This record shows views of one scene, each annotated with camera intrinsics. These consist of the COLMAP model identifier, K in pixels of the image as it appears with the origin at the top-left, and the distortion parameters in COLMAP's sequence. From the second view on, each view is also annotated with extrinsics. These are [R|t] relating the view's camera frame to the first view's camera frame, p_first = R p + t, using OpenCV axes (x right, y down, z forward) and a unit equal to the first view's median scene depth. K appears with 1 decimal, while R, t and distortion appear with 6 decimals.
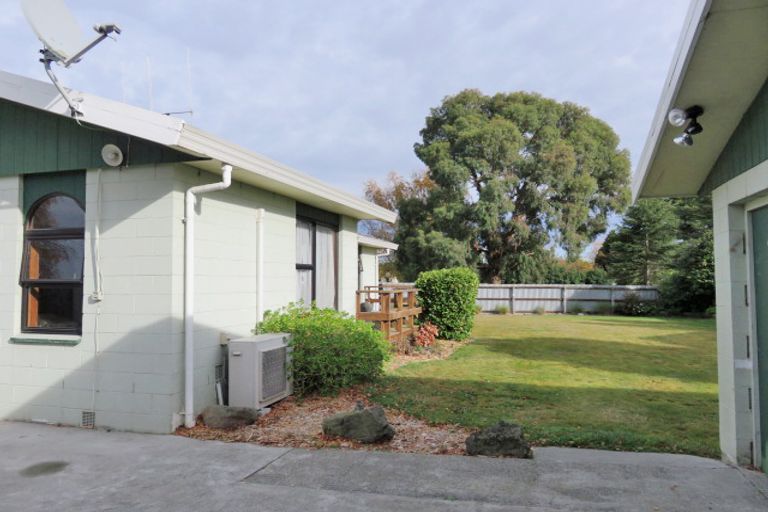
lens RADIAL K [[575.1, 0, 384.0], [0, 575.1, 256.0], [0, 0, 1]] dist [0.000624, 0.001090]
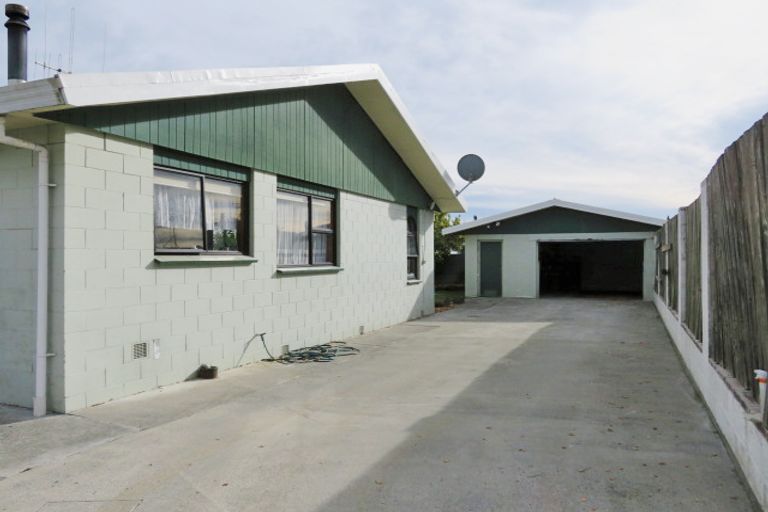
lens RADIAL K [[575.1, 0, 384.0], [0, 575.1, 256.0], [0, 0, 1]] dist [0.000624, 0.001090]
pose [[0.102043, 0.006536, 0.994759, -4.341504], [-0.042454, 0.999096, -0.002209, 0.083458], [-0.993874, -0.042006, 0.102228, 1.379060]]
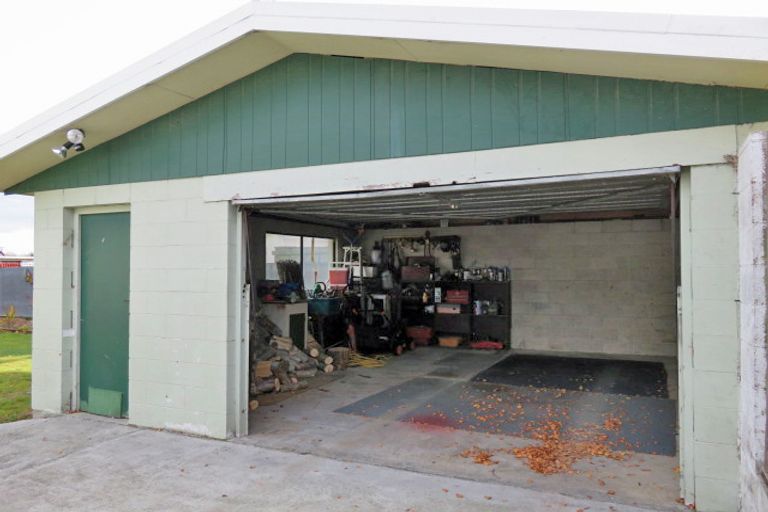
lens RADIAL K [[575.1, 0, 384.0], [0, 575.1, 256.0], [0, 0, 1]] dist [0.000624, 0.001090]
pose [[0.139248, 0.029155, 0.989828, -0.552238], [-0.042370, 0.998827, -0.023459, 0.016006], [-0.989351, -0.038672, 0.140320, 0.130306]]
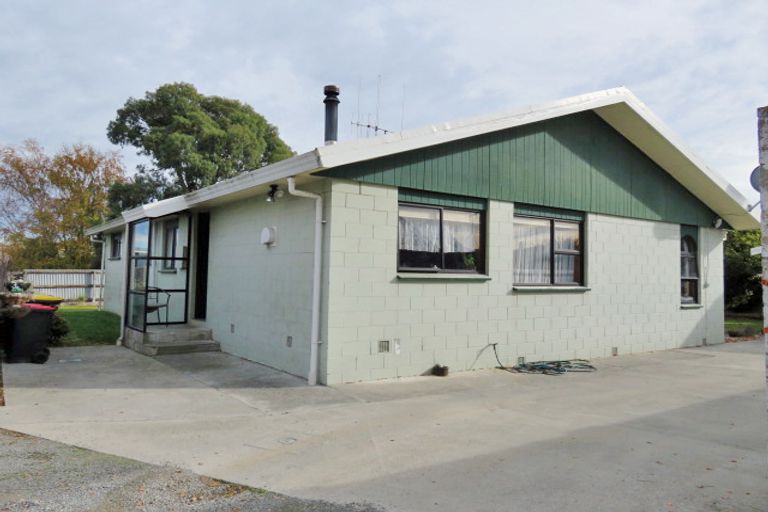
lens RADIAL K [[575.1, 0, 384.0], [0, 575.1, 256.0], [0, 0, 1]] dist [0.000624, 0.001090]
pose [[0.598313, 0.040770, 0.800225, -4.472753], [-0.053059, 0.998529, -0.011202, 0.071512], [-0.799504, -0.035757, 0.599595, 1.008615]]
